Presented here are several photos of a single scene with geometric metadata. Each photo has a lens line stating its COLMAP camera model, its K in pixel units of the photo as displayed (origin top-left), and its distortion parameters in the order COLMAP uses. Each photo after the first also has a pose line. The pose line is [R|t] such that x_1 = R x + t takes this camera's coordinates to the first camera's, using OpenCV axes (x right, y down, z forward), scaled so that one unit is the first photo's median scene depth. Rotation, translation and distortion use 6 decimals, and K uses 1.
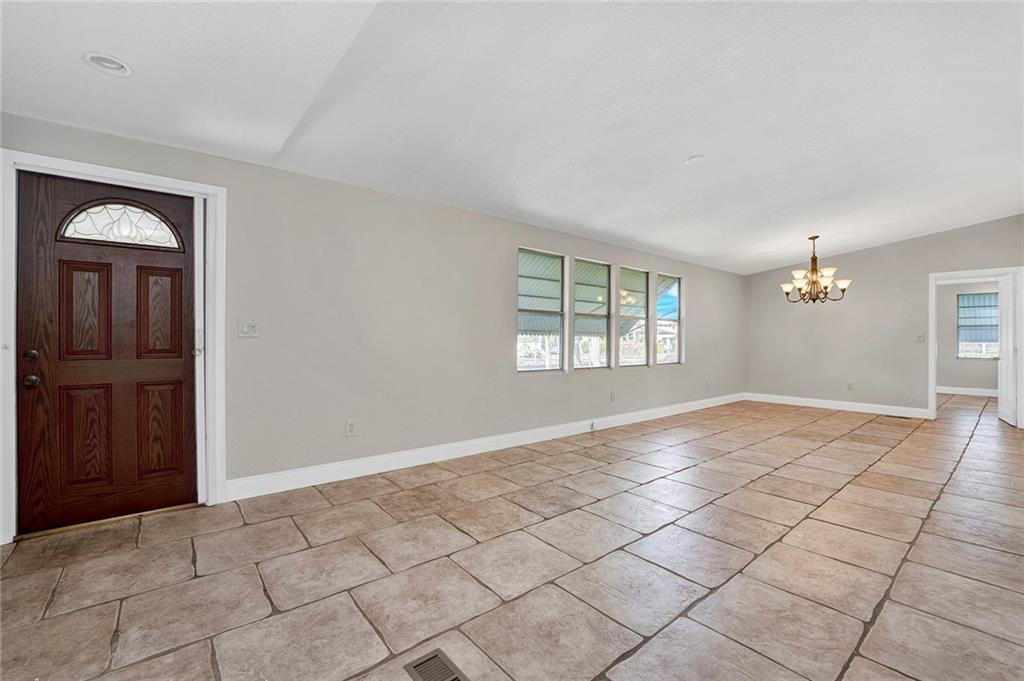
lens RADIAL K [[437.7, 0, 517.5], [0, 437.7, 334.6], [0, 0, 1]] dist [-0.014333, -0.000012]
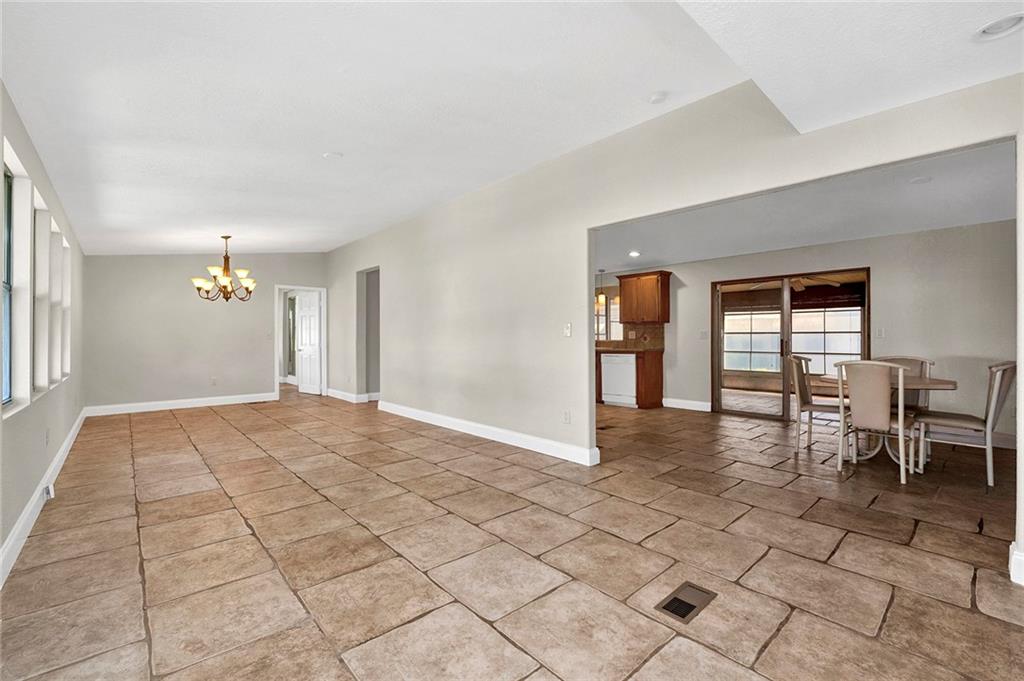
lens RADIAL K [[442.3, 0, 501.7], [0, 442.3, 336.3], [0, 0, 1]] dist [-0.021285, 0.000387]
pose [[-0.027953, -0.000832, 0.999609, -0.717703], [-0.004379, 0.999990, 0.000710, 0.009259], [-0.999600, -0.004357, -0.027956, 0.786531]]
